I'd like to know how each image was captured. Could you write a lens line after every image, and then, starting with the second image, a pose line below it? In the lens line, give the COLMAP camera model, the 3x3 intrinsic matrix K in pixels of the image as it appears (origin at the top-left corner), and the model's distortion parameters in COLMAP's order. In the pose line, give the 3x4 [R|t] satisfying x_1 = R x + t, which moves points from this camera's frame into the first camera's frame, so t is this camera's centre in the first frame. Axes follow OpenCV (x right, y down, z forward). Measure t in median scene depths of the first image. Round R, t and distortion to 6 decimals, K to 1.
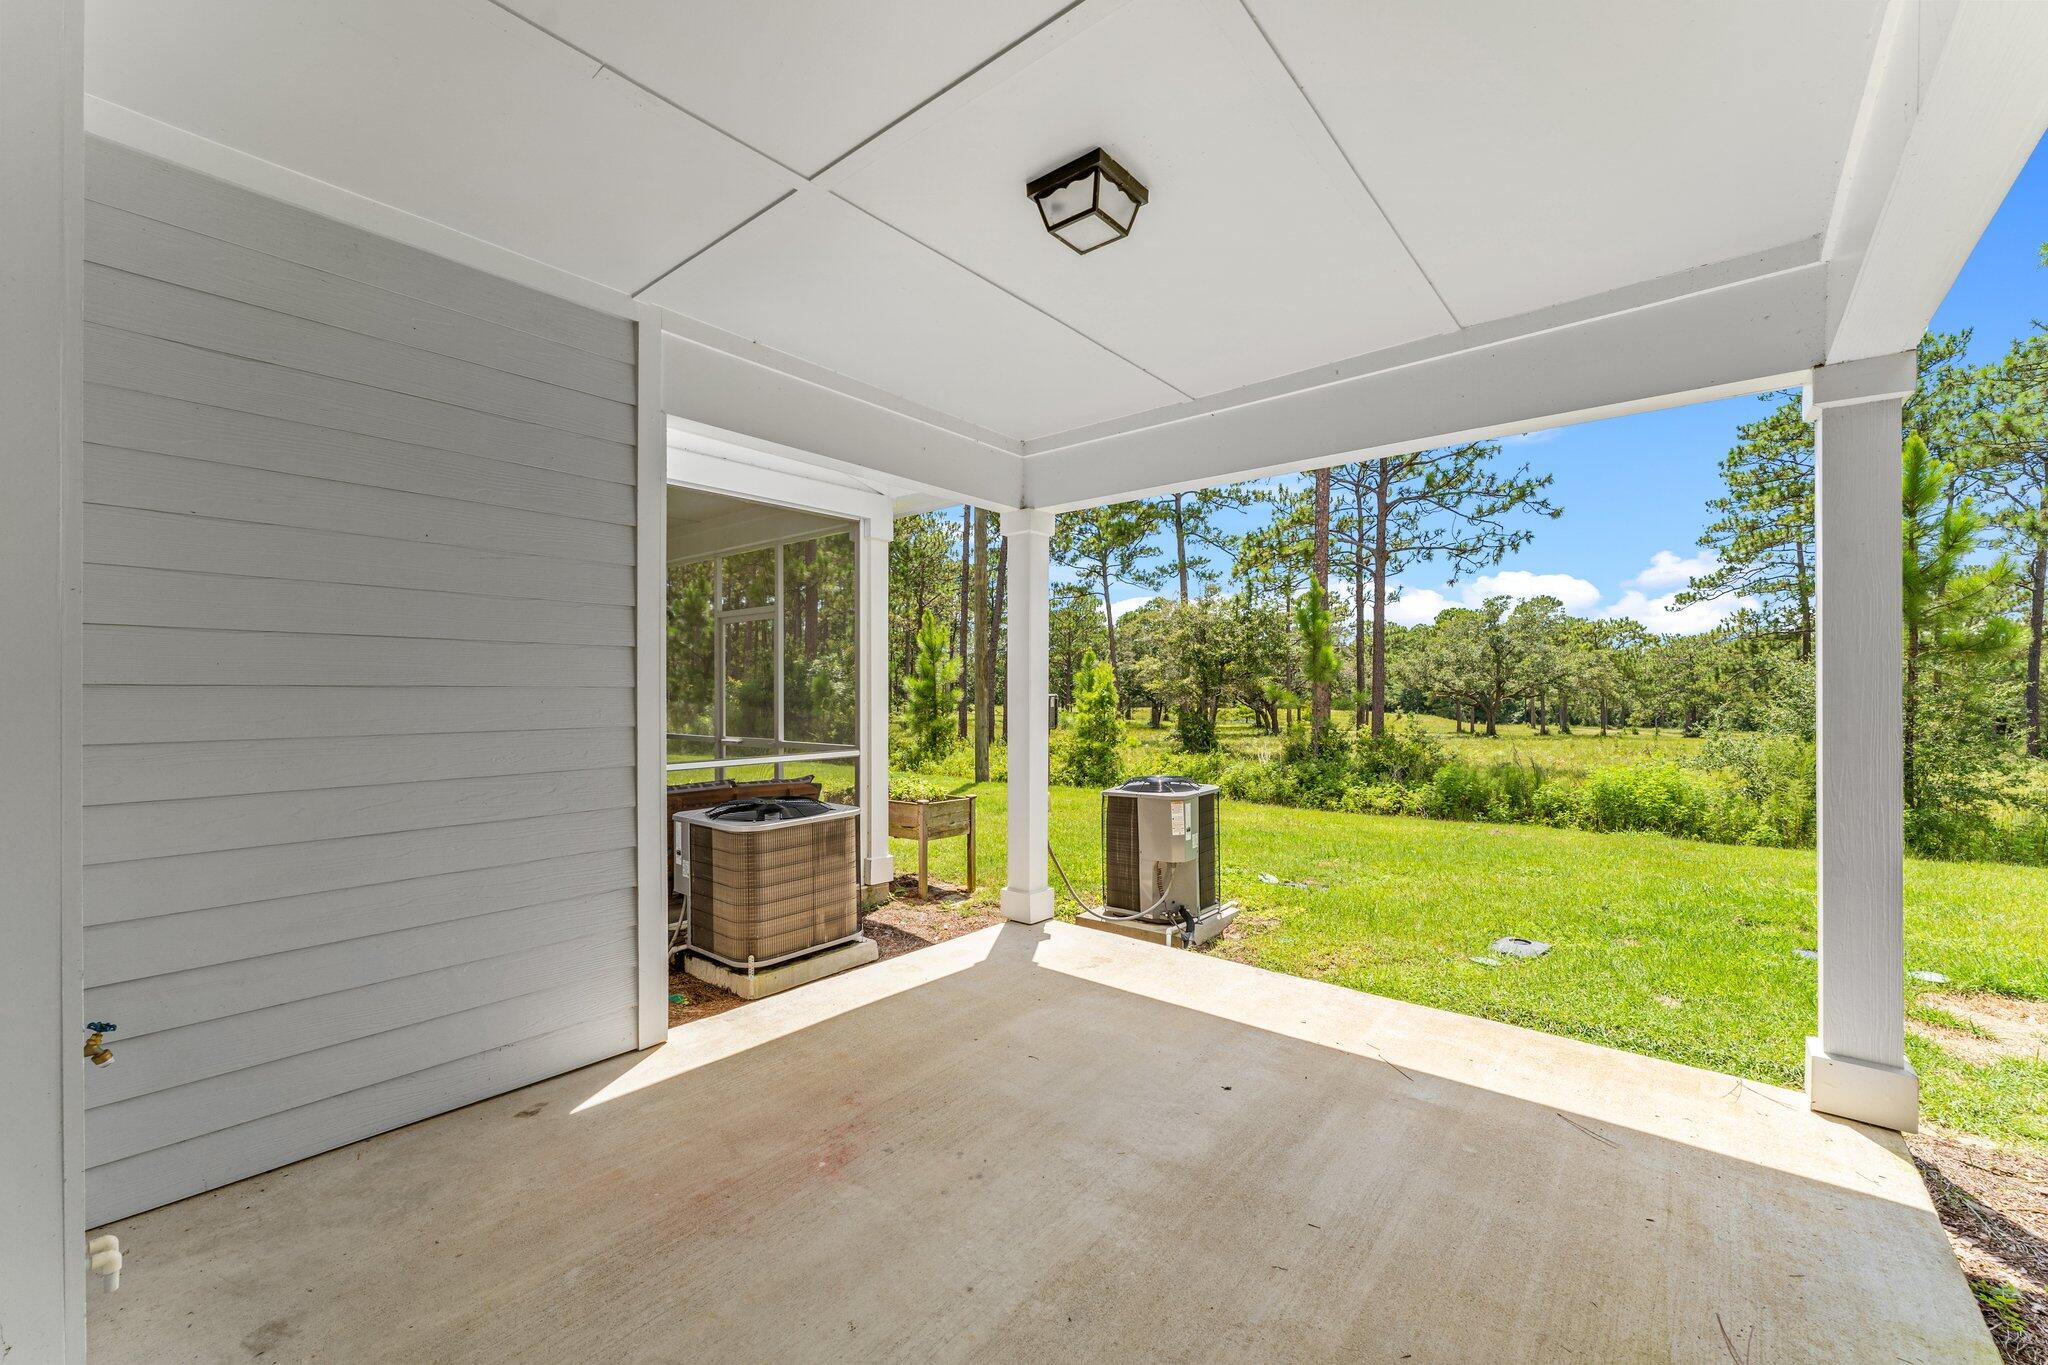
lens RADIAL K [[821.3, 0, 1015.3], [0, 821.3, 689.6], [0, 0, 1]] dist [0.001275, -0.000089]
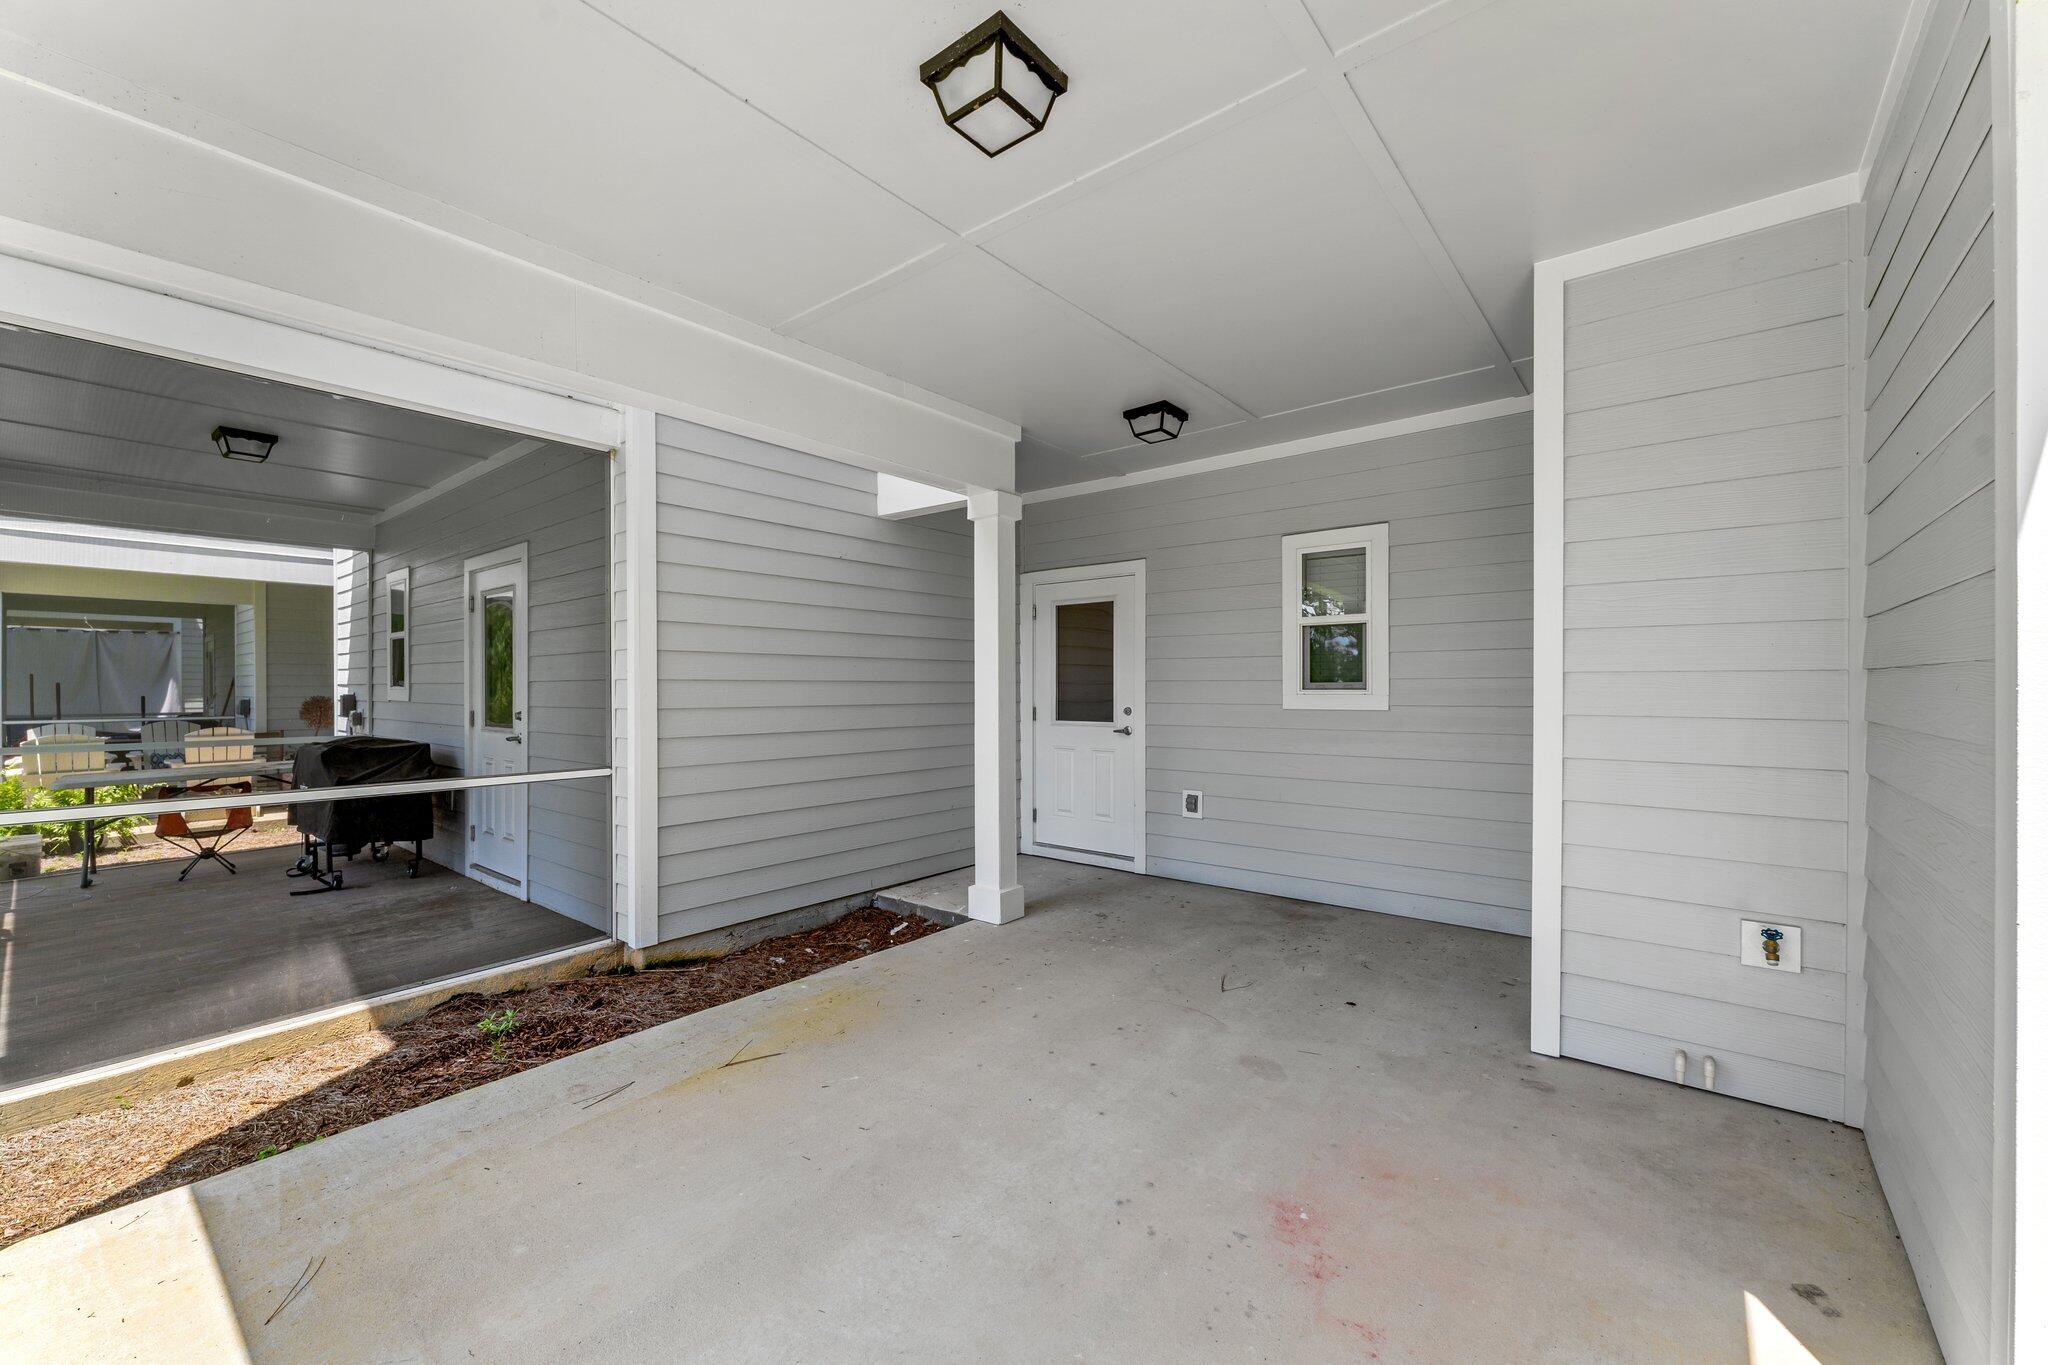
lens RADIAL K [[821.3, 0, 1015.3], [0, 821.3, 689.6], [0, 0, 1]] dist [0.001275, -0.000089]
pose [[-0.999974, 0.001327, -0.007096, 0.013989], [0.001322, 0.999999, 0.000731, 0.002725], [0.007097, 0.000722, -0.999975, 0.331640]]
